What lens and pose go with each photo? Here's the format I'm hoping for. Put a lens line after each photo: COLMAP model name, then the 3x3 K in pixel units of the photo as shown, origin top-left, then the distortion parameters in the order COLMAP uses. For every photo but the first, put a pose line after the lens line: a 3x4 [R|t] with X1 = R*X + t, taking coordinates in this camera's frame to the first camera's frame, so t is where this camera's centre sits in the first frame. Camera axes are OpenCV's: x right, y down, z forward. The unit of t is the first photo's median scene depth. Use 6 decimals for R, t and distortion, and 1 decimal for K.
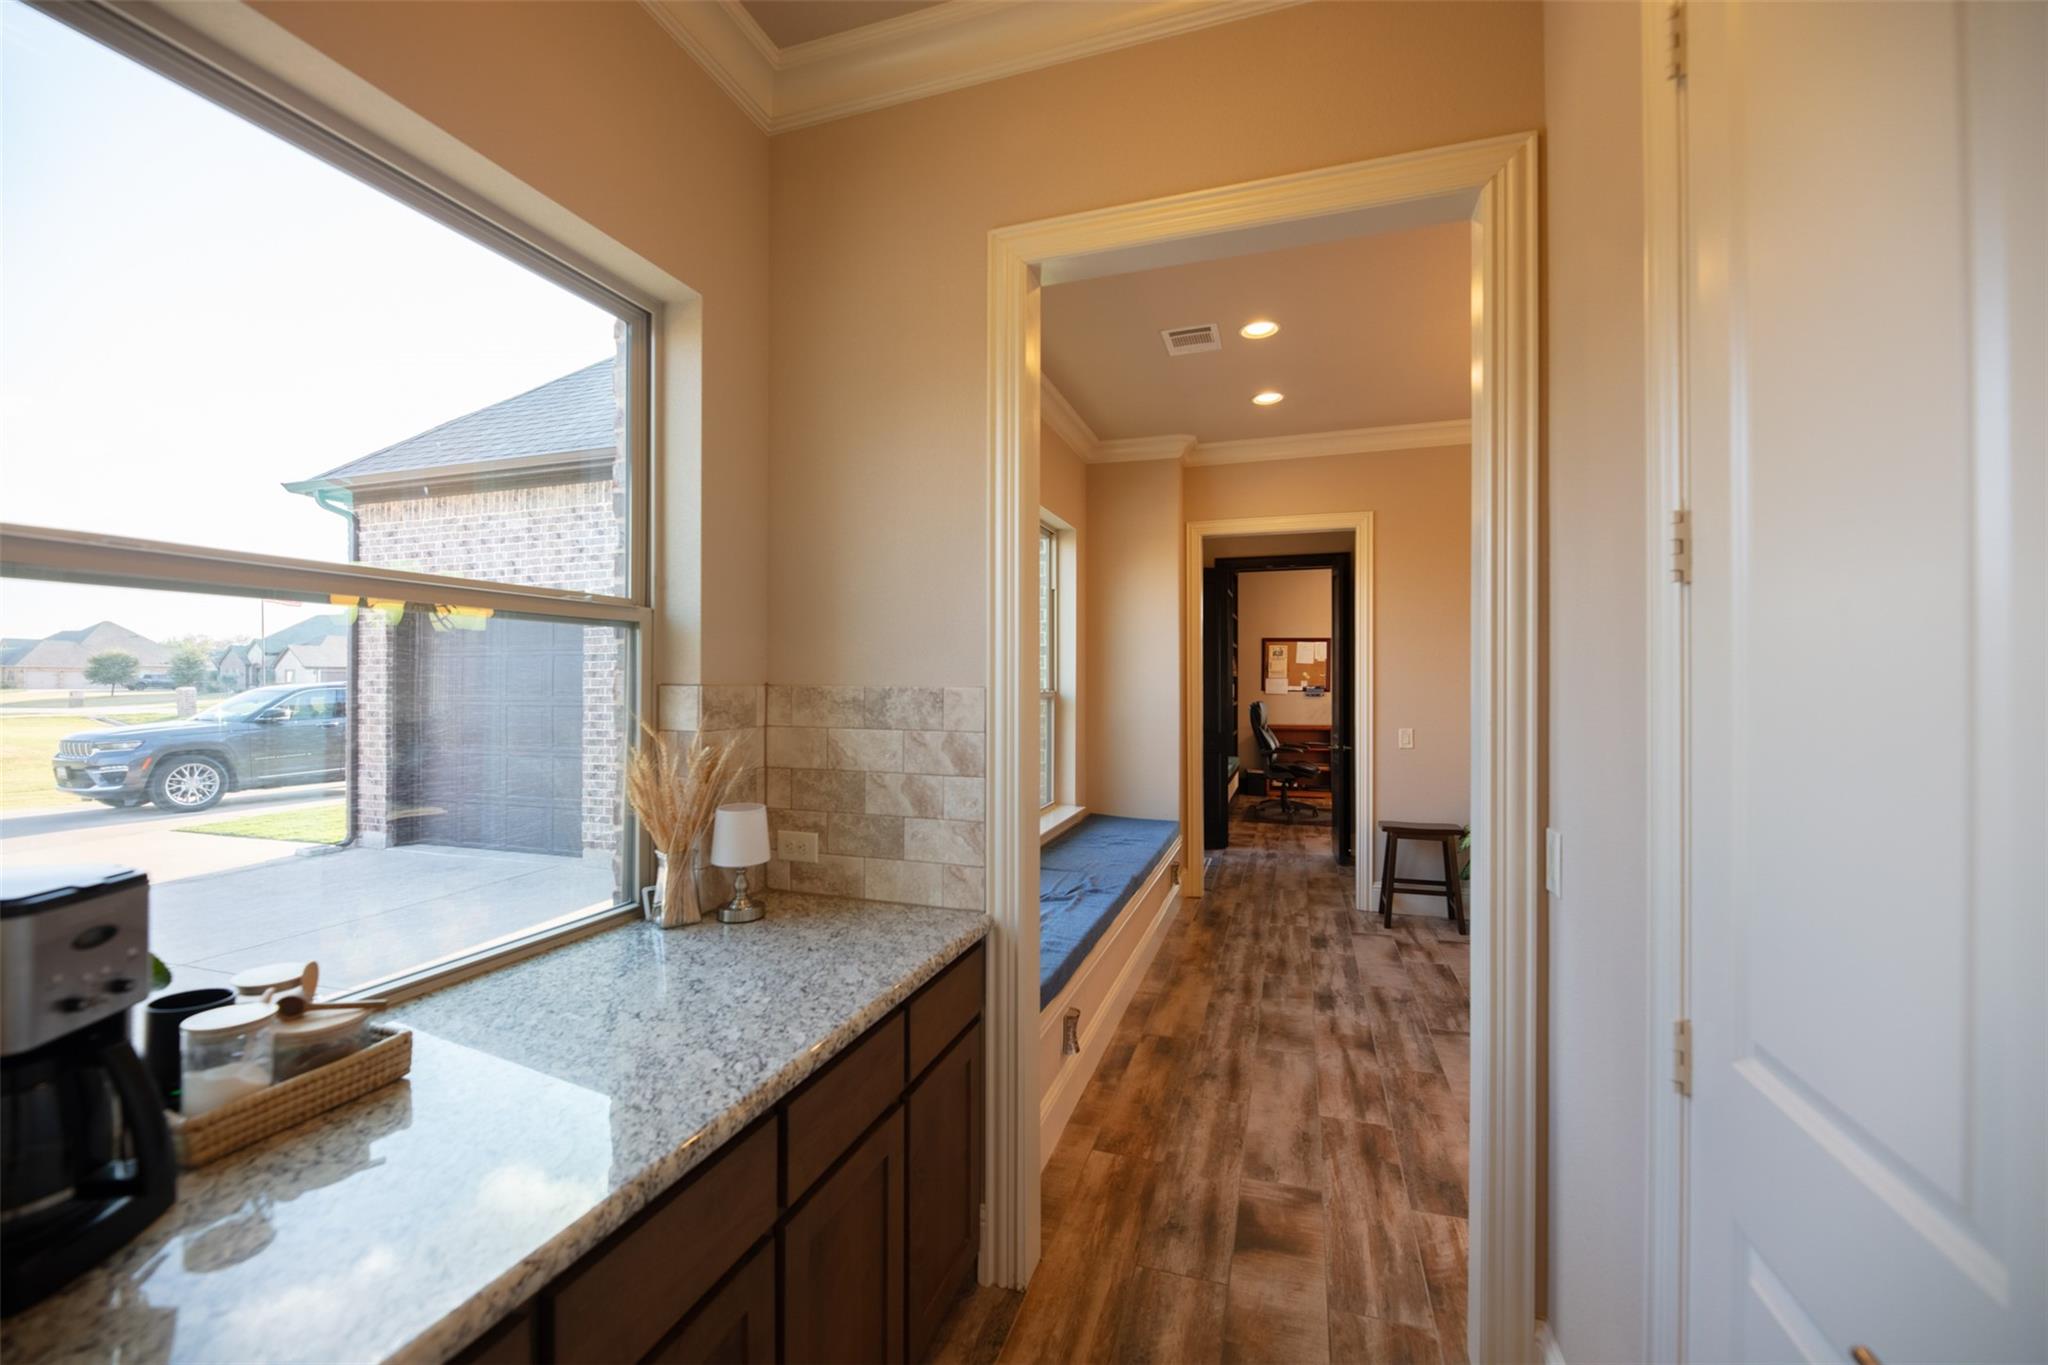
lens RADIAL K [[825.0, 0, 1025.0], [0, 825.0, 678.2], [0, 0, 1]] dist [0.001220, -0.004448]
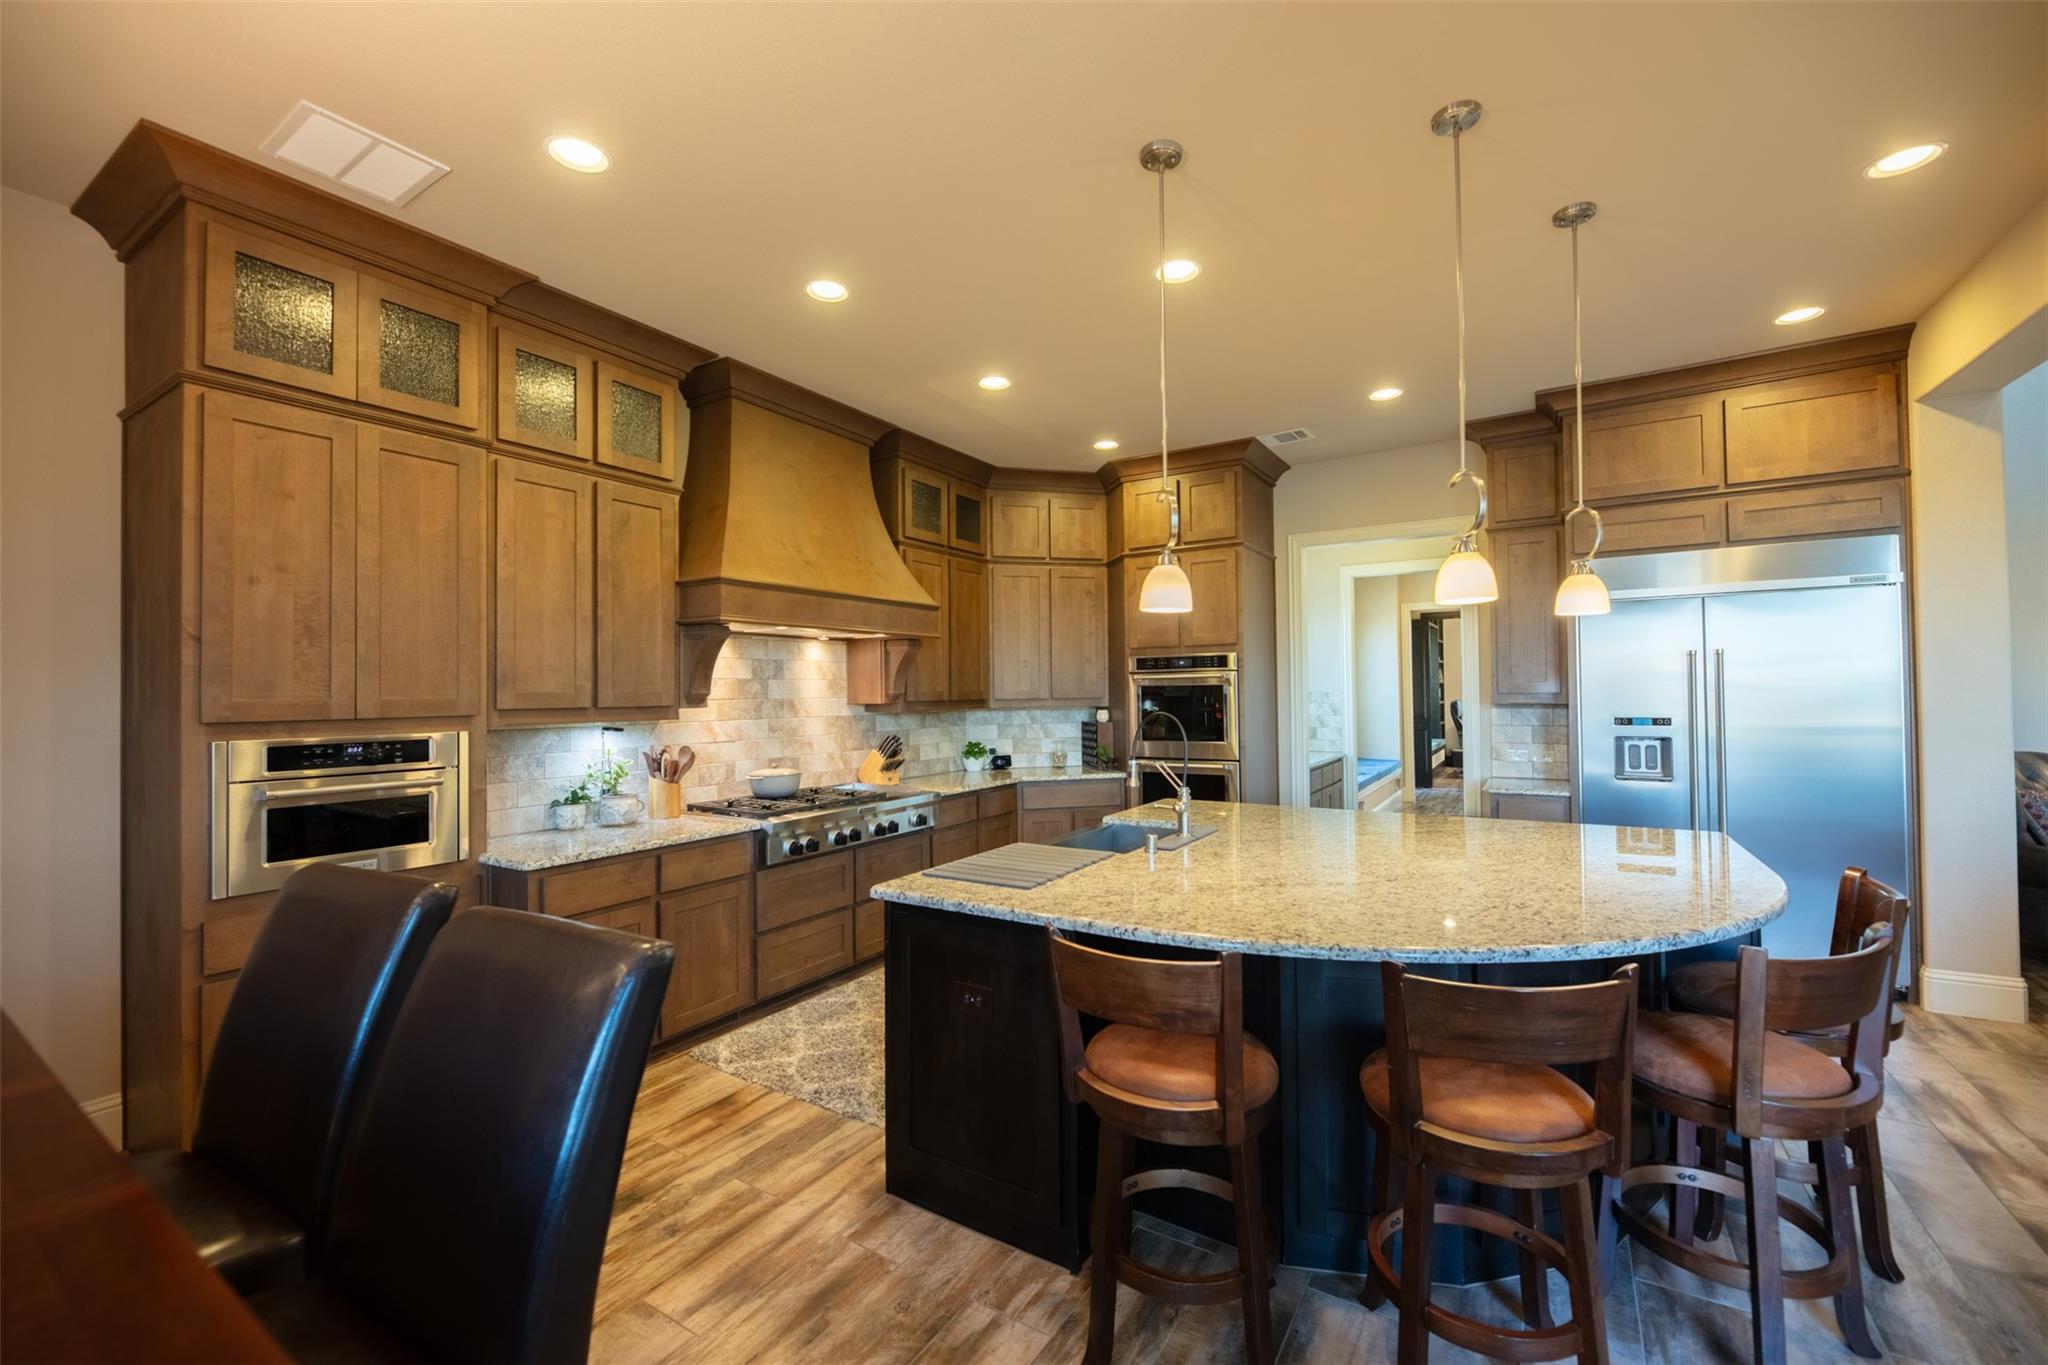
lens RADIAL K [[819.9, 0, 1026.8], [0, 819.9, 676.1], [0, 0, 1]] dist [0.000405, -0.000050]
pose [[0.971029, -0.014897, -0.238498, -0.526651], [0.012089, 0.999839, -0.013232, -0.023736], [0.238657, 0.009966, 0.971053, -2.831595]]
